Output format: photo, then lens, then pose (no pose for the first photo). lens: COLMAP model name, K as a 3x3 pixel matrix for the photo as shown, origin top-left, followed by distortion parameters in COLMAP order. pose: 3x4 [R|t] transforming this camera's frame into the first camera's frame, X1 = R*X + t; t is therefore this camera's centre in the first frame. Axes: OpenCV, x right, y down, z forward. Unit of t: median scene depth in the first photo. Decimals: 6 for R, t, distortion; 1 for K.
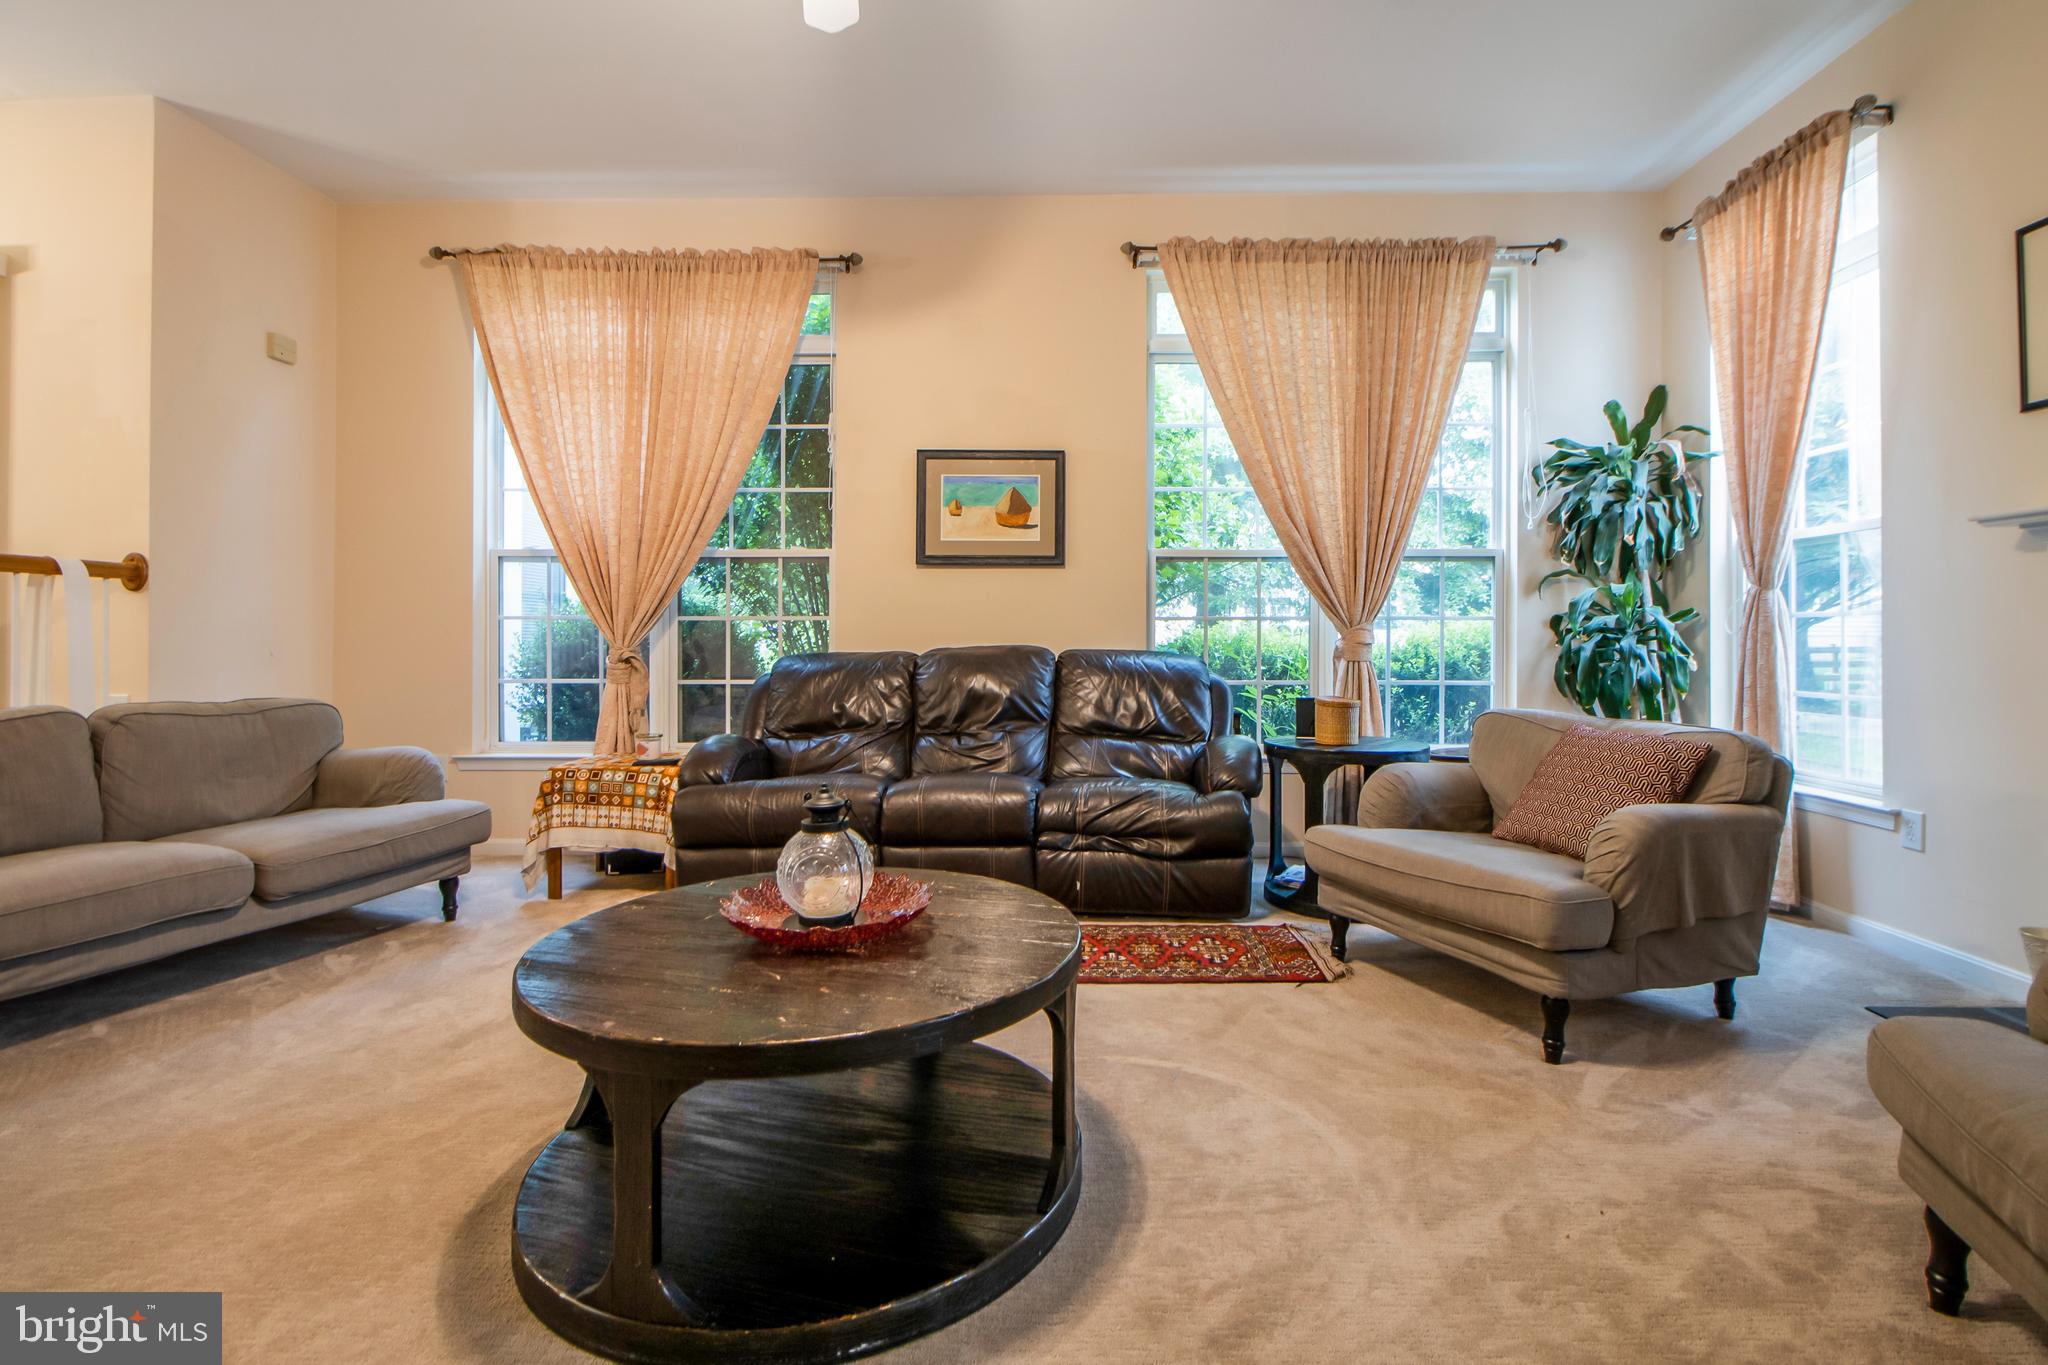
lens RADIAL K [[942.9, 0, 1087.7], [0, 942.9, 617.9], [0, 0, 1]] dist [0.003824, -0.005803]
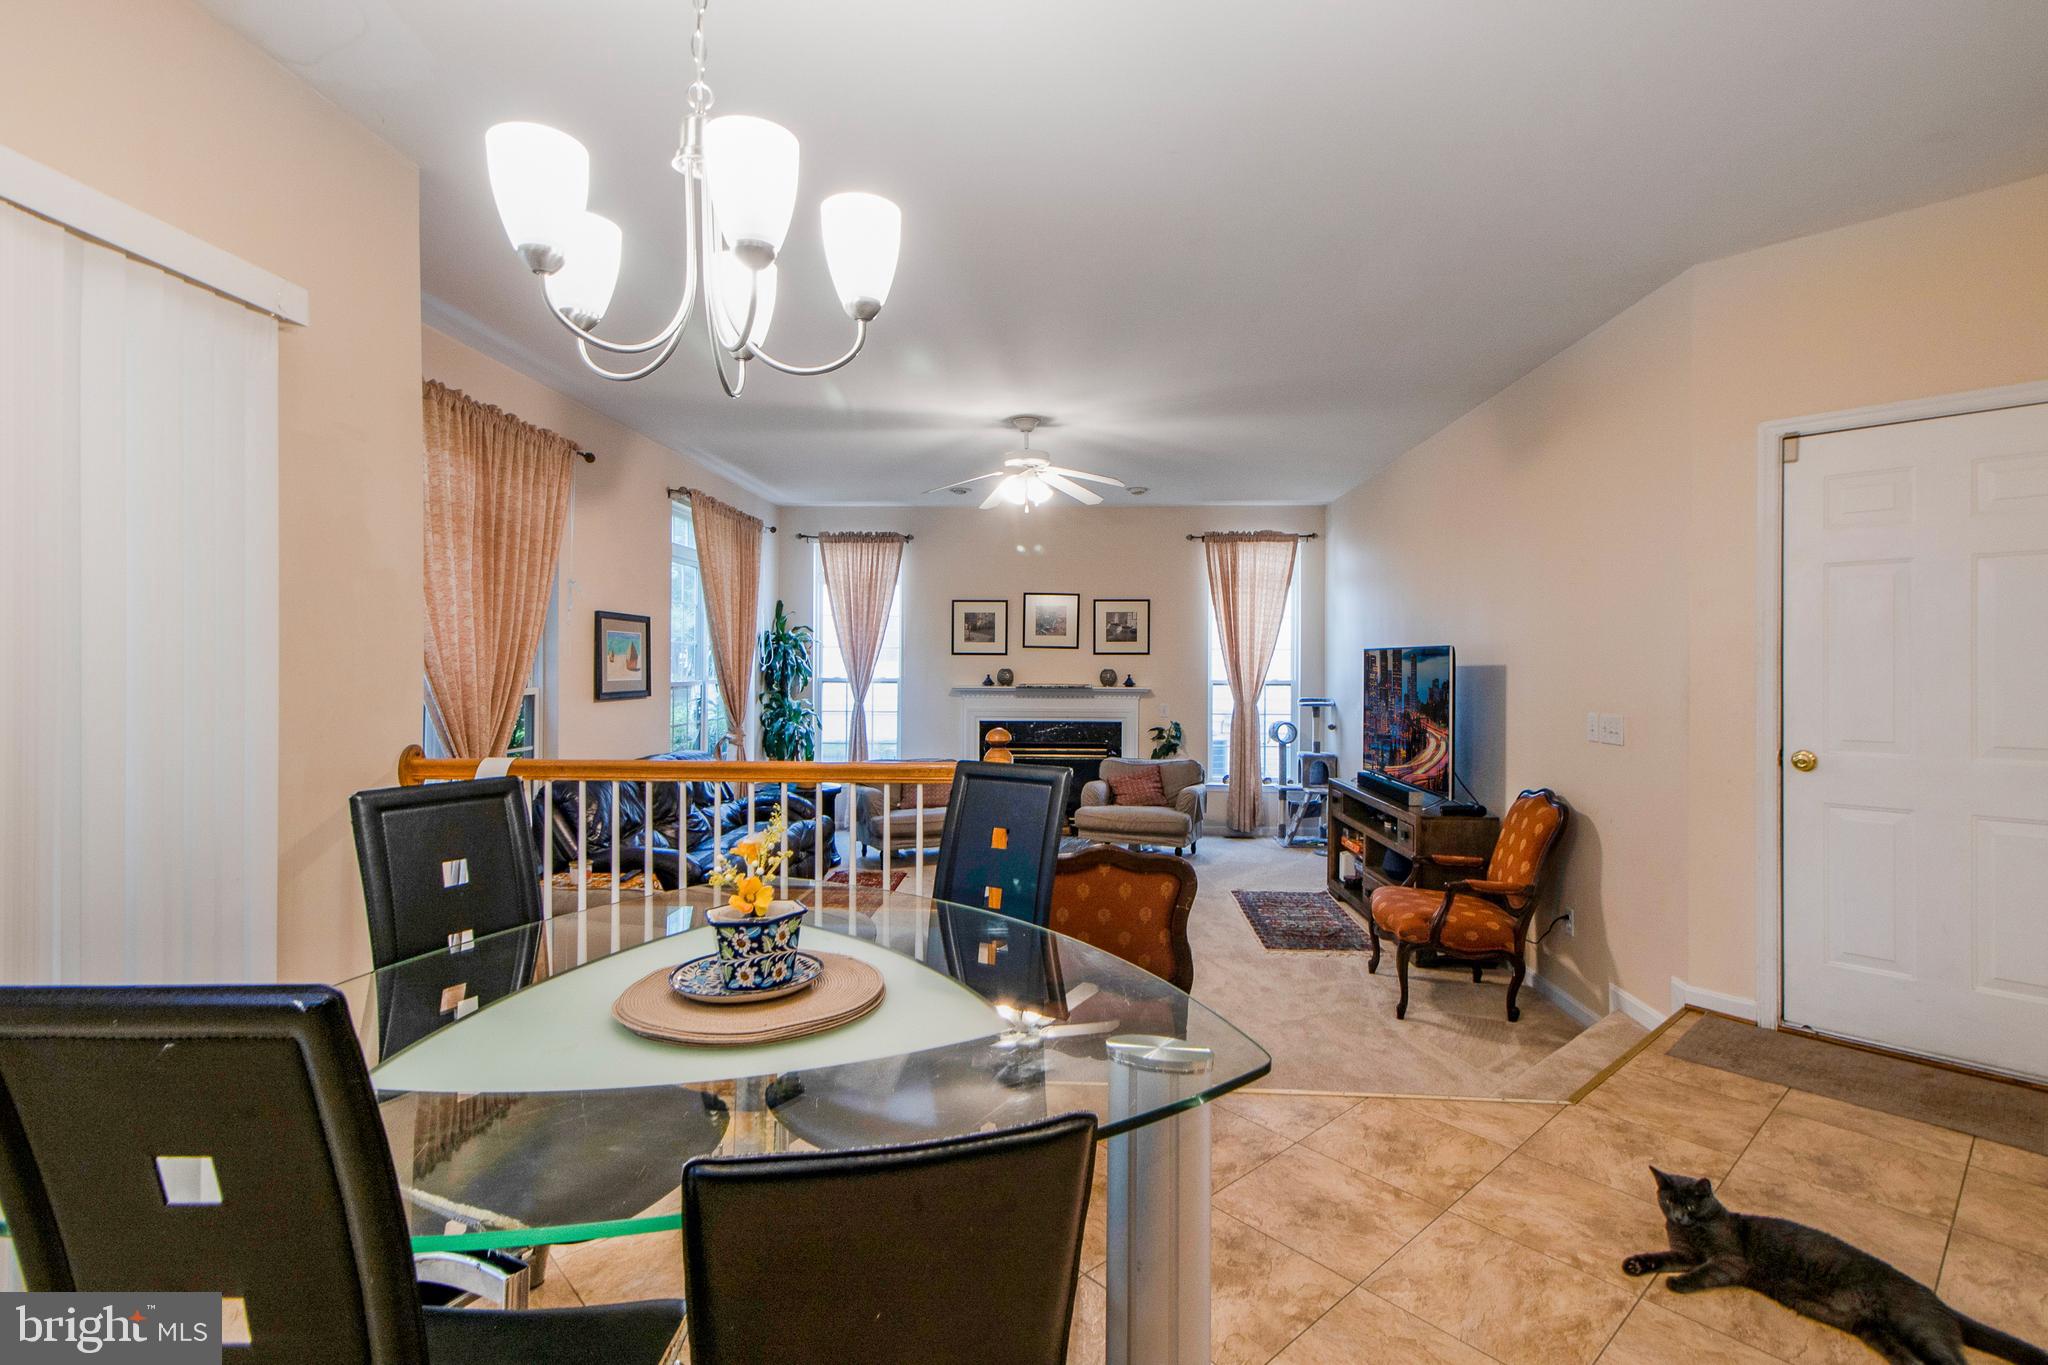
lens RADIAL K [[942.9, 0, 1037.6], [0, 942.9, 669.3], [0, 0, 1]] dist [0.003824, -0.005803]
pose [[0.018549, -0.007979, 0.999796, -1.458468], [-0.021054, 0.999743, 0.008369, -0.123383], [-0.999606, -0.021205, 0.018376, 0.385055]]
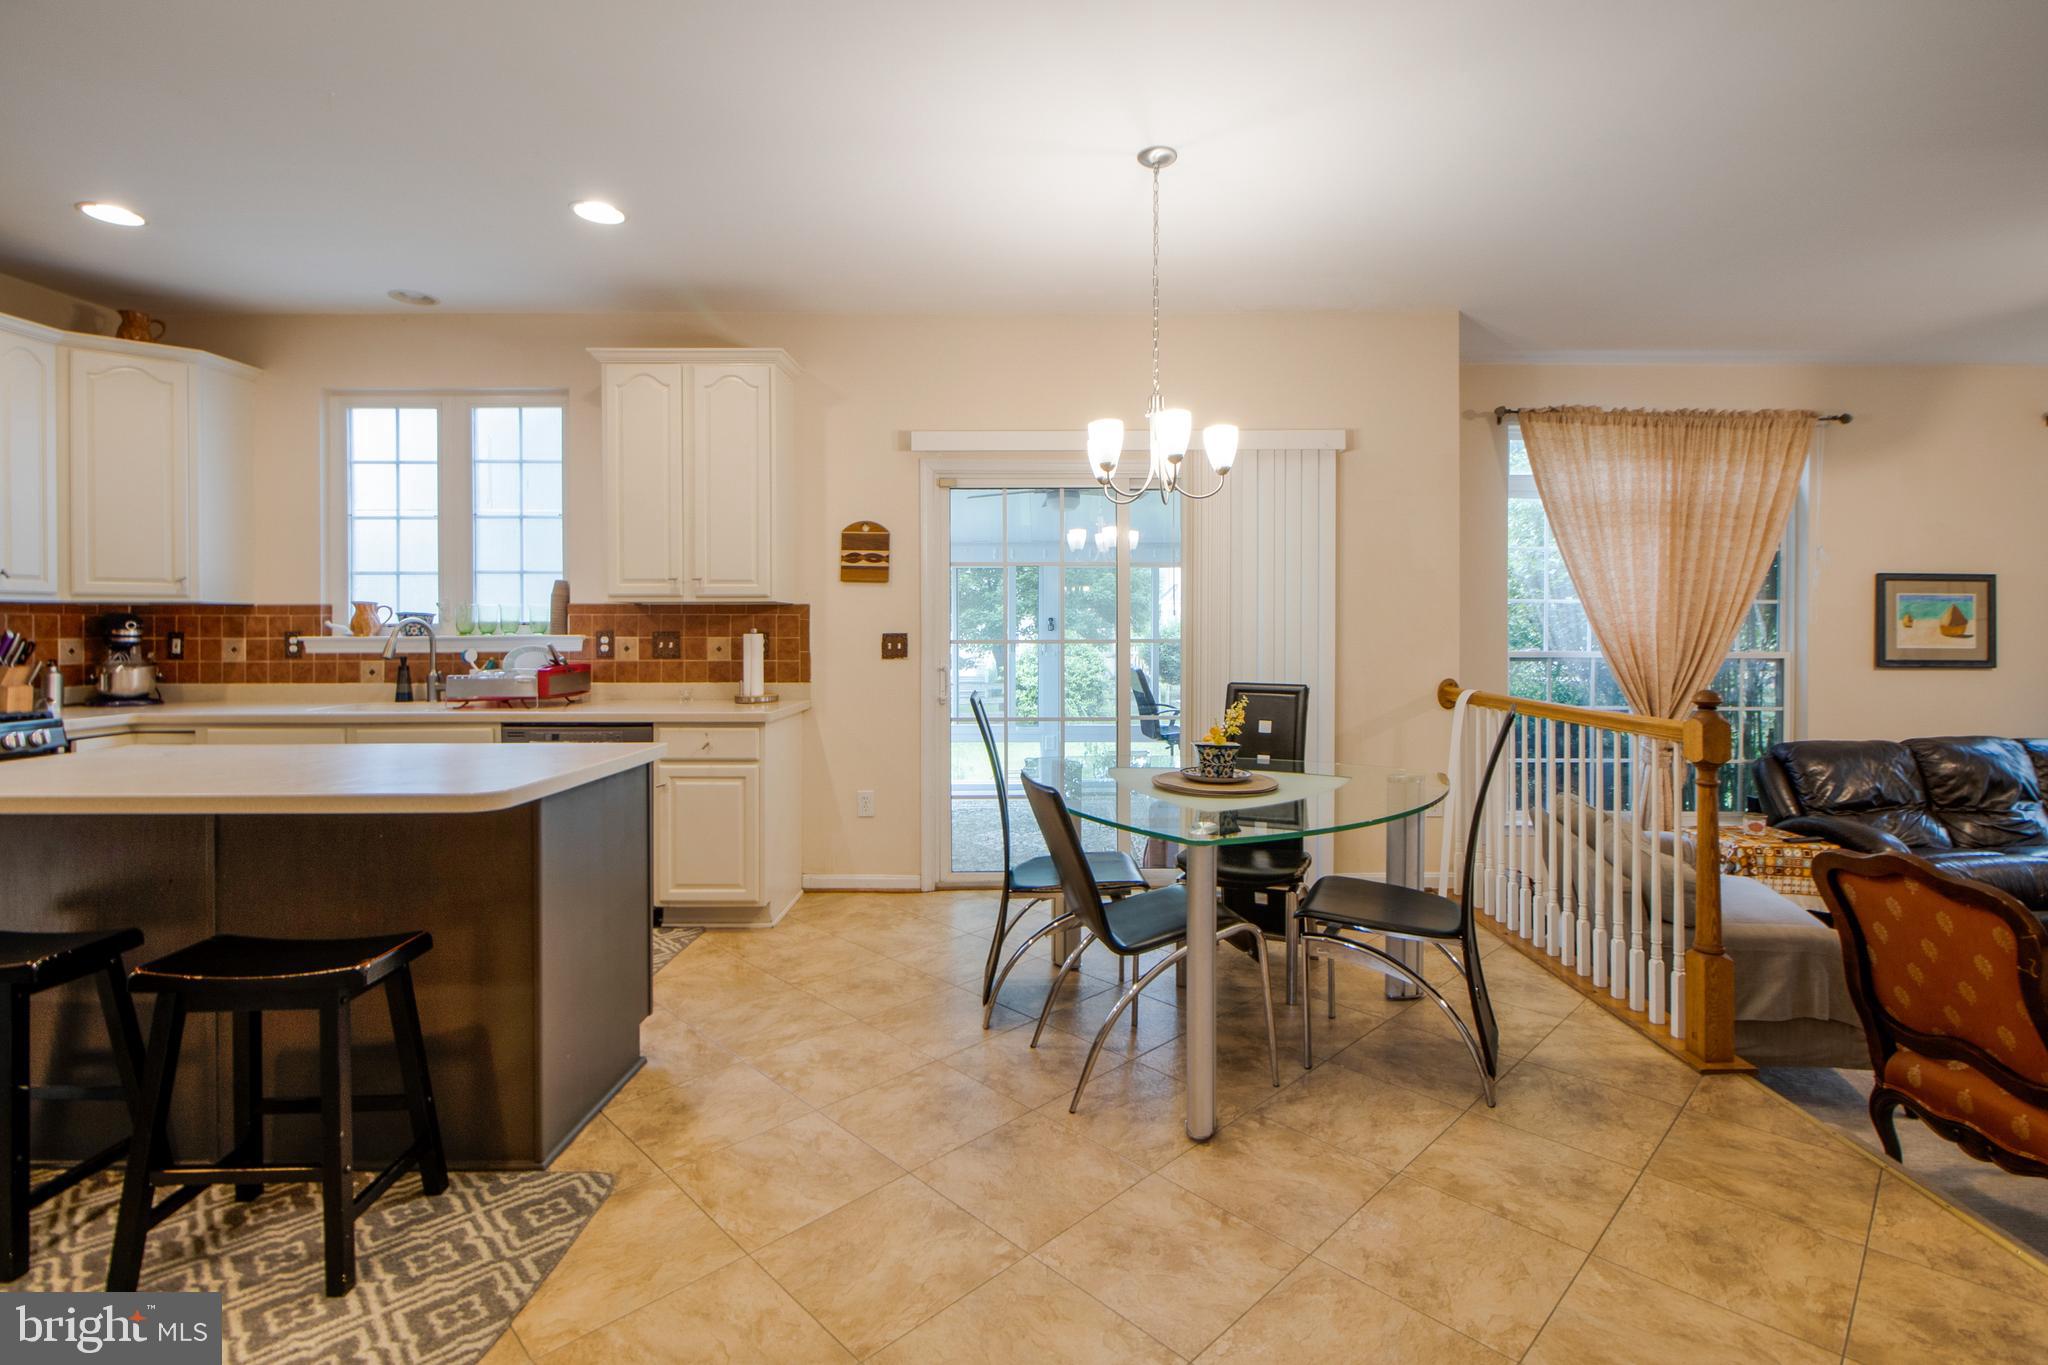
lens RADIAL K [[942.9, 0, 1083.8], [0, 942.9, 634.8], [0, 0, 1]] dist [0.003824, -0.005803]
pose [[0.999684, -0.002500, 0.025010, -1.244241], [0.002032, 0.999823, 0.018718, -0.124698], [-0.025053, -0.018661, 0.999512, -0.191534]]
